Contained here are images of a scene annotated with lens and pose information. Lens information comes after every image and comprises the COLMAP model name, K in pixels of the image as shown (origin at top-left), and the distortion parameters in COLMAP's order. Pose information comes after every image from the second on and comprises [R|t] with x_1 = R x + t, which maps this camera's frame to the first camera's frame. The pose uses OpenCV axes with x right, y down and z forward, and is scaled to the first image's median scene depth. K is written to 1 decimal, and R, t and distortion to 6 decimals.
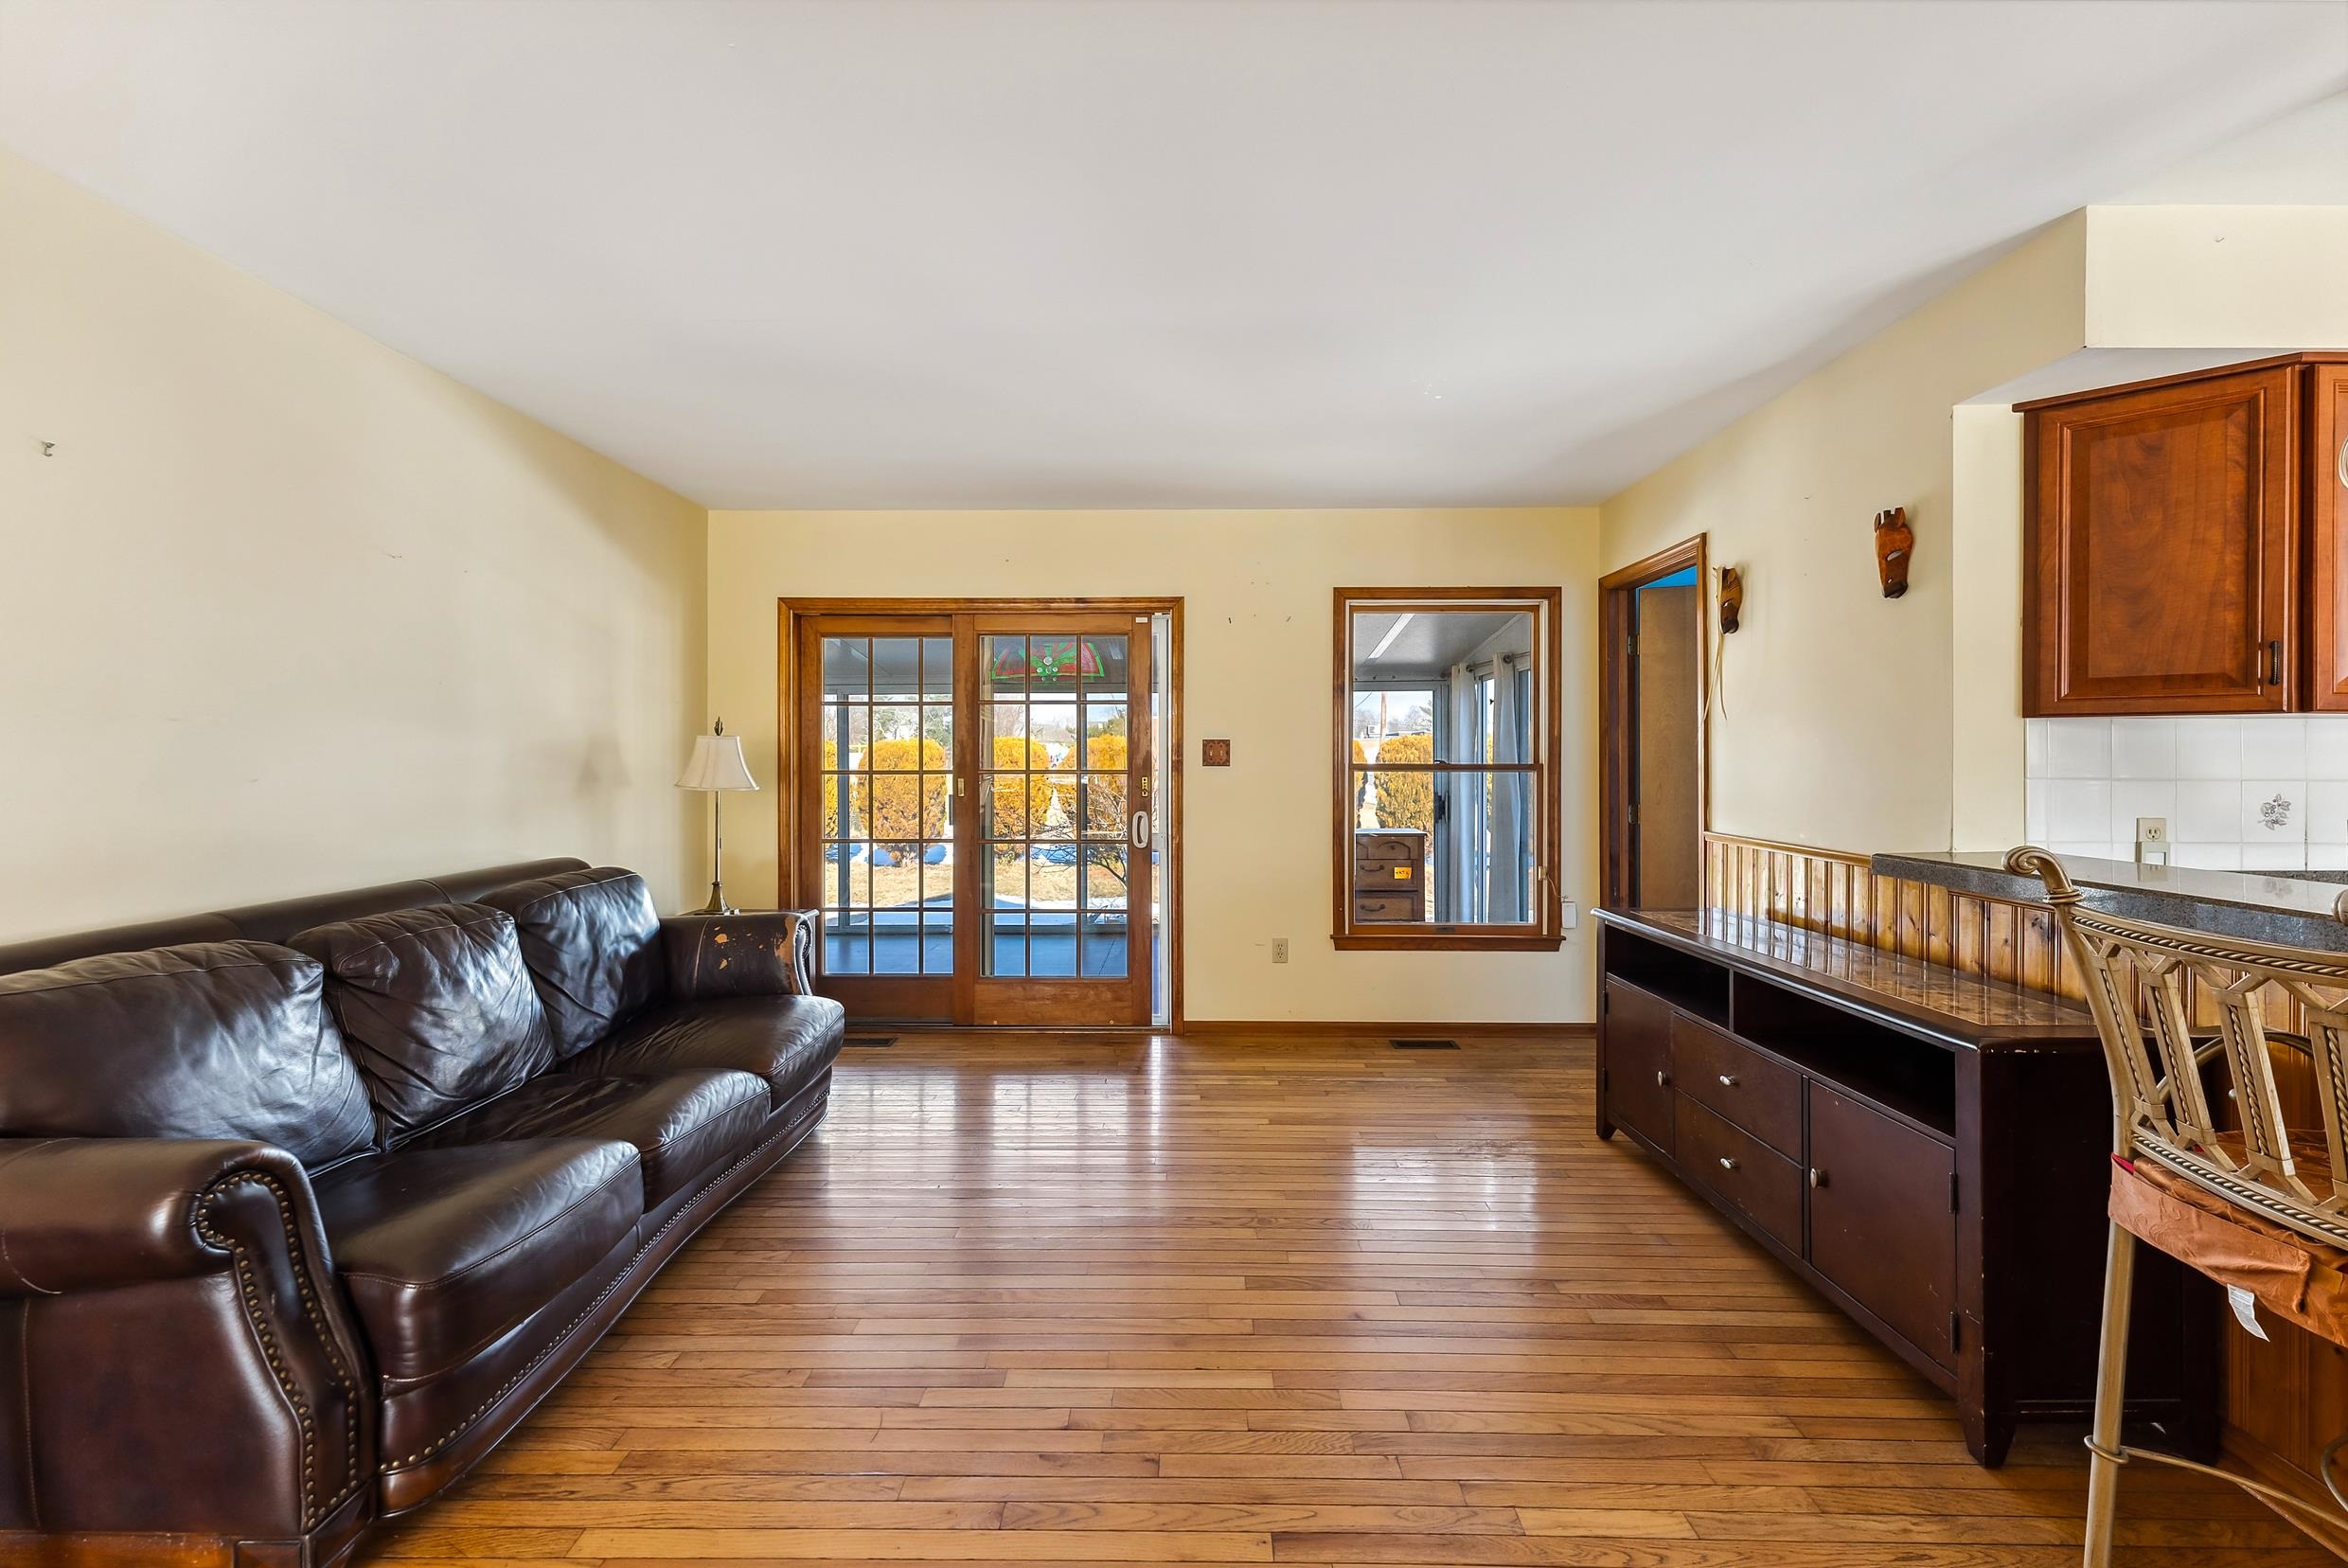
lens RADIAL K [[948.8, 0, 1176.0], [0, 948.8, 757.8], [0, 0, 1]] dist [0.004833, -0.000416]
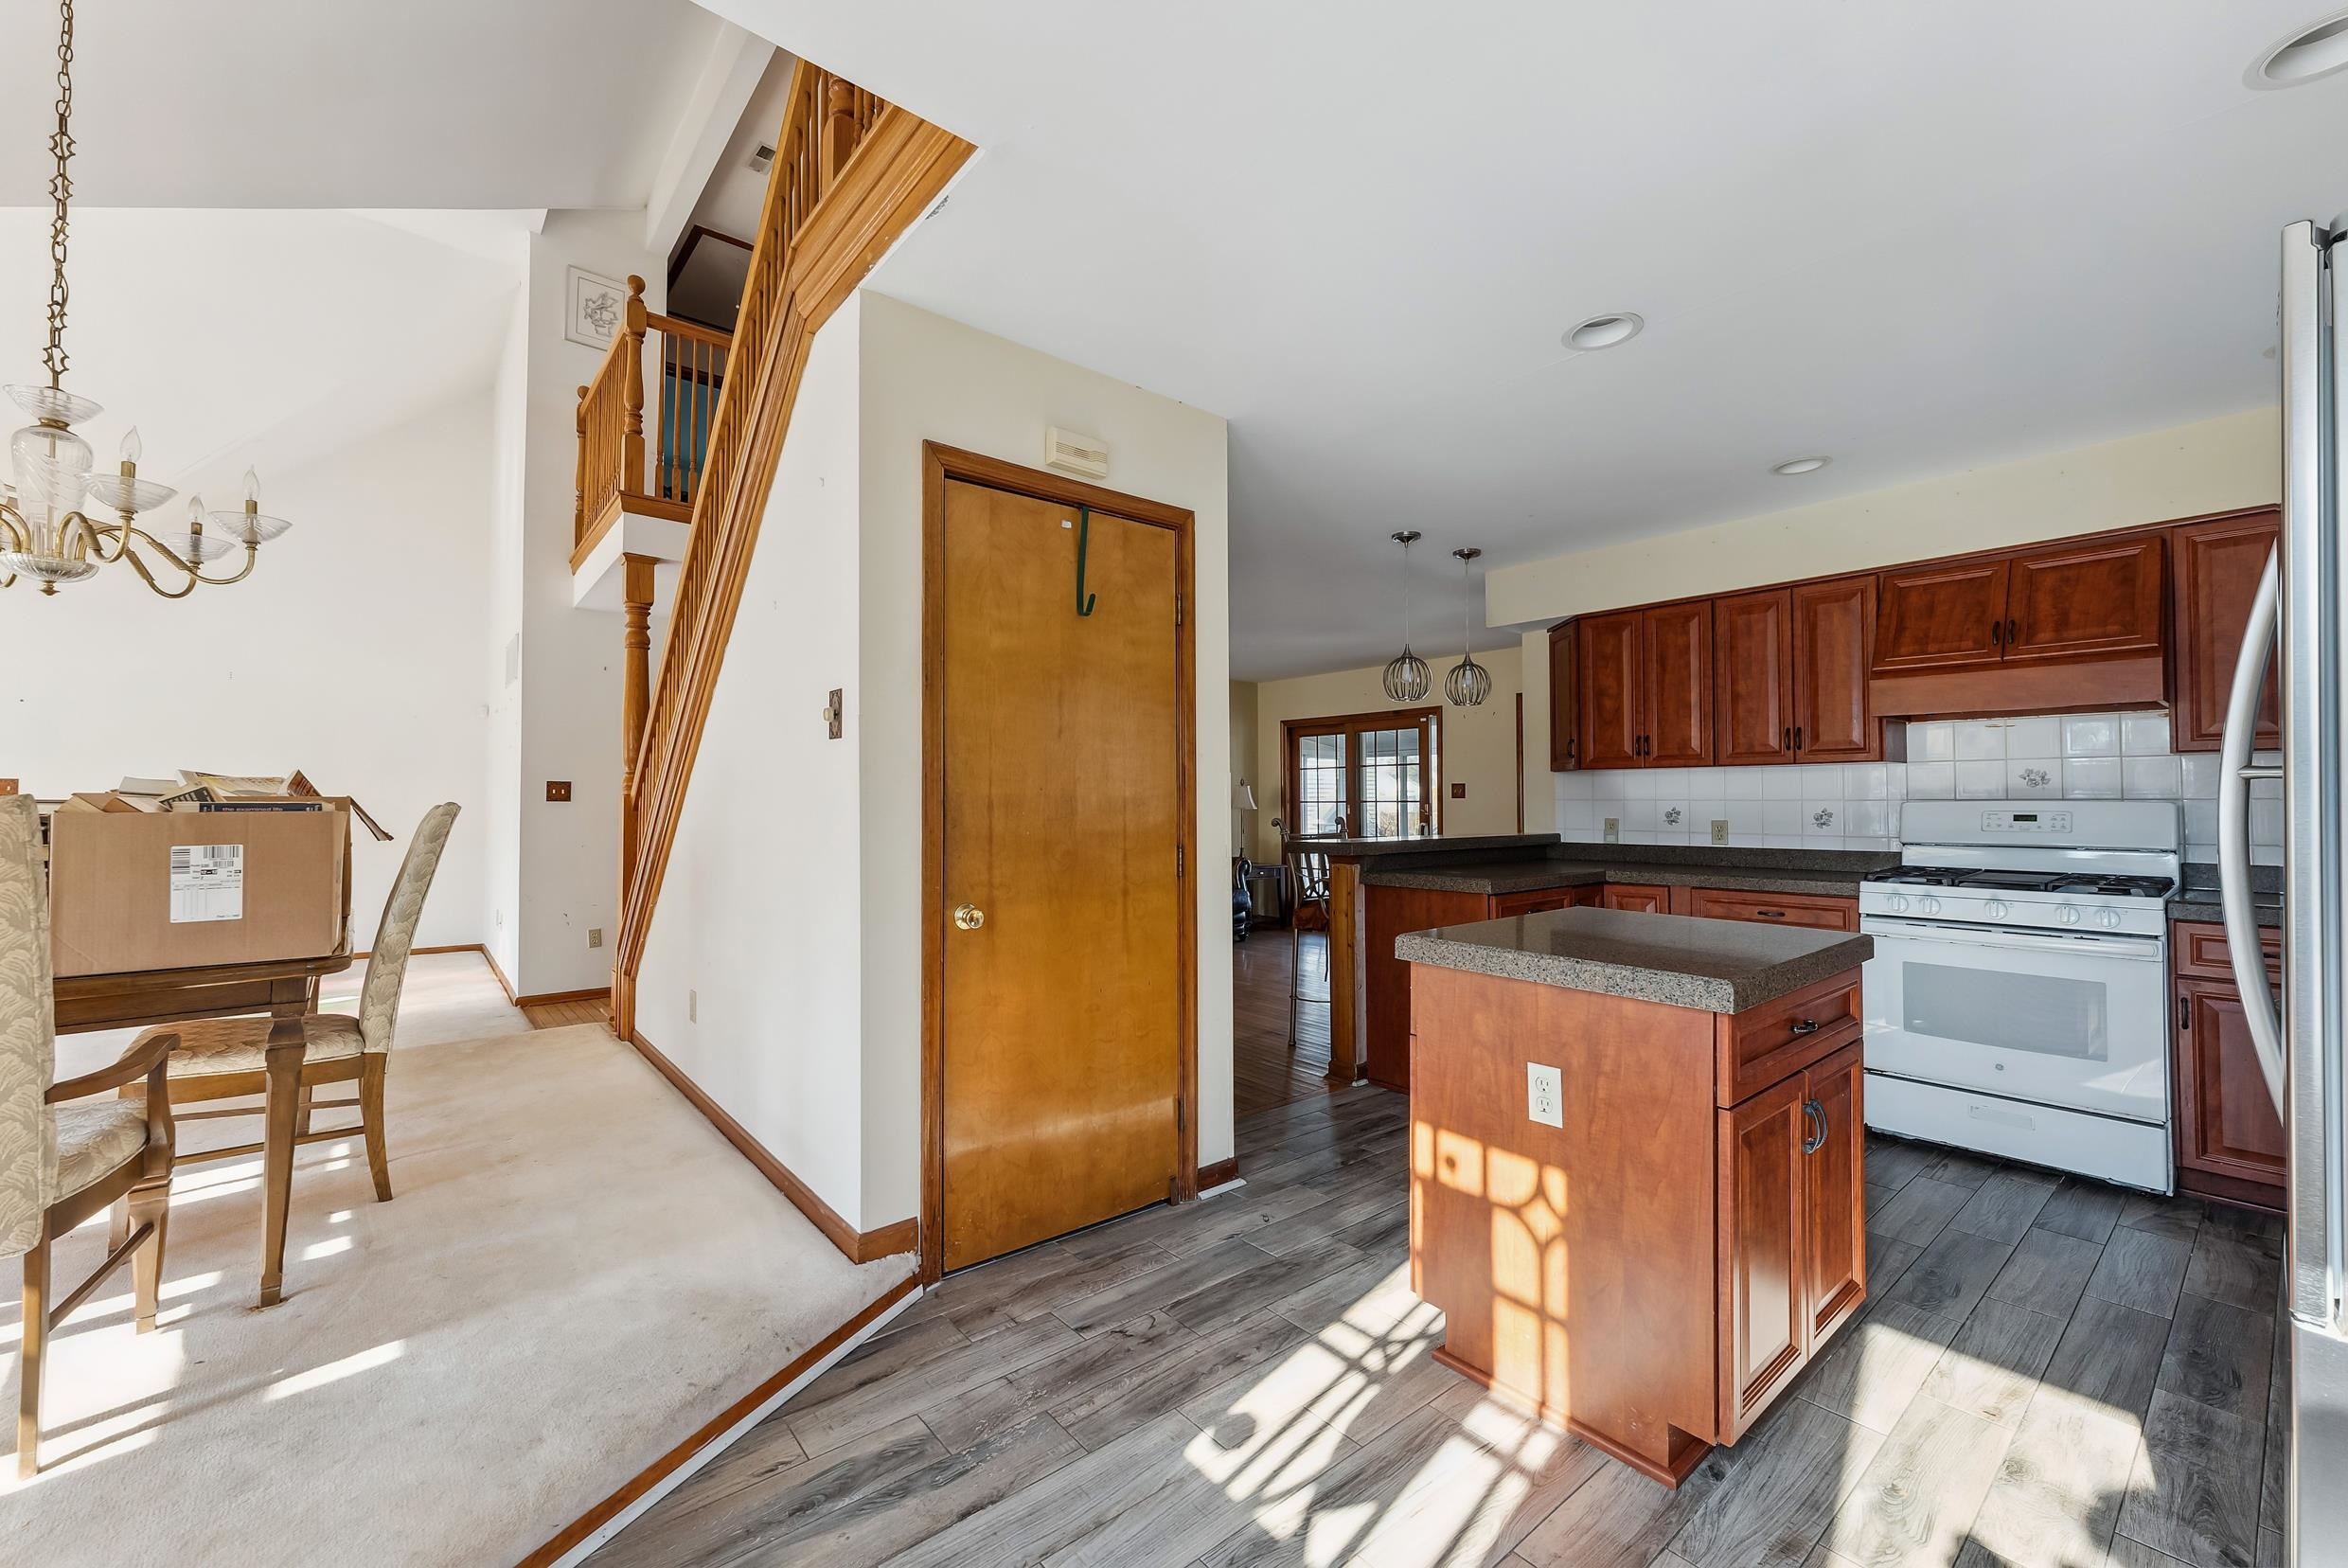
lens RADIAL K [[949.5, 0, 1171.9], [0, 949.5, 779.9], [0, 0, 1]] dist [0.003676, -0.000084]
pose [[0.644922, -0.018398, -0.764027, 2.130977], [0.002677, 0.999758, -0.021815, 0.023376], [0.764244, 0.012024, 0.644815, -1.147887]]
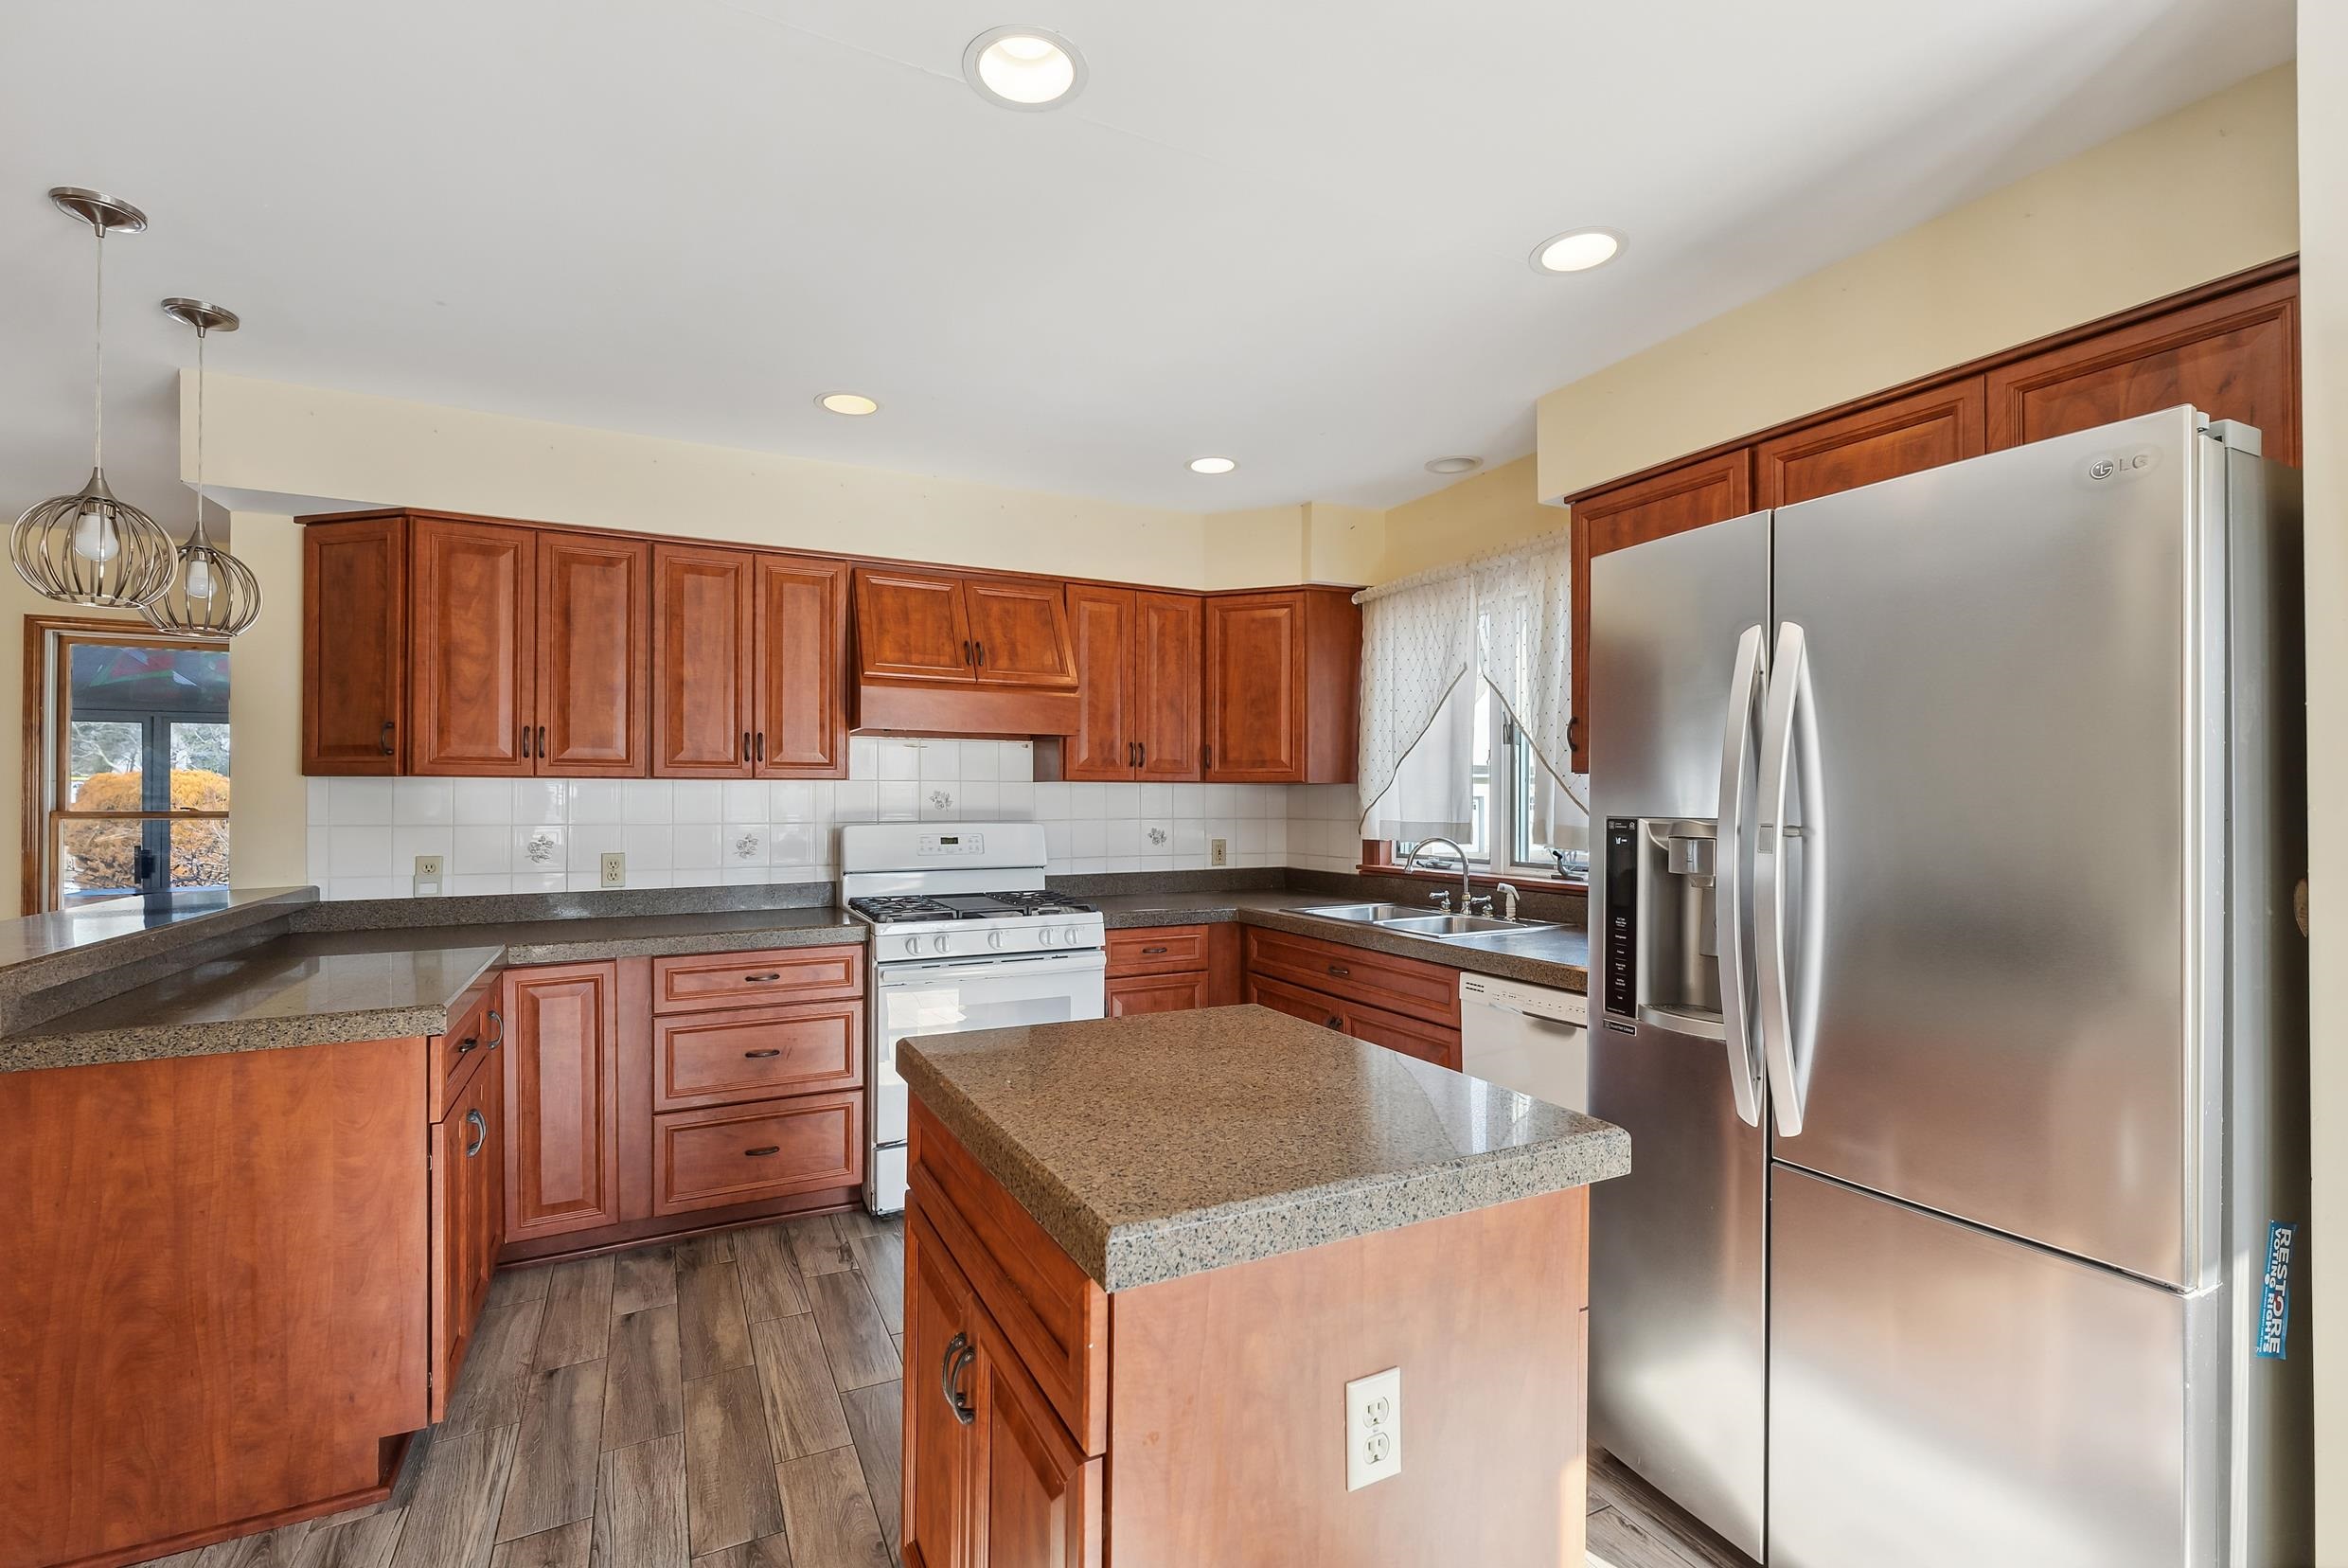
lens RADIAL K [[1034.5, 0, 1169.2], [0, 1034.5, 793.1], [0, 0, 1]] dist [-0.002875, -0.000041]
pose [[0.886312, 0.003469, 0.463076, 1.350060], [-0.001858, 0.999991, -0.003935, -0.017763], [-0.463085, 0.002628, 0.886310, -0.725915]]
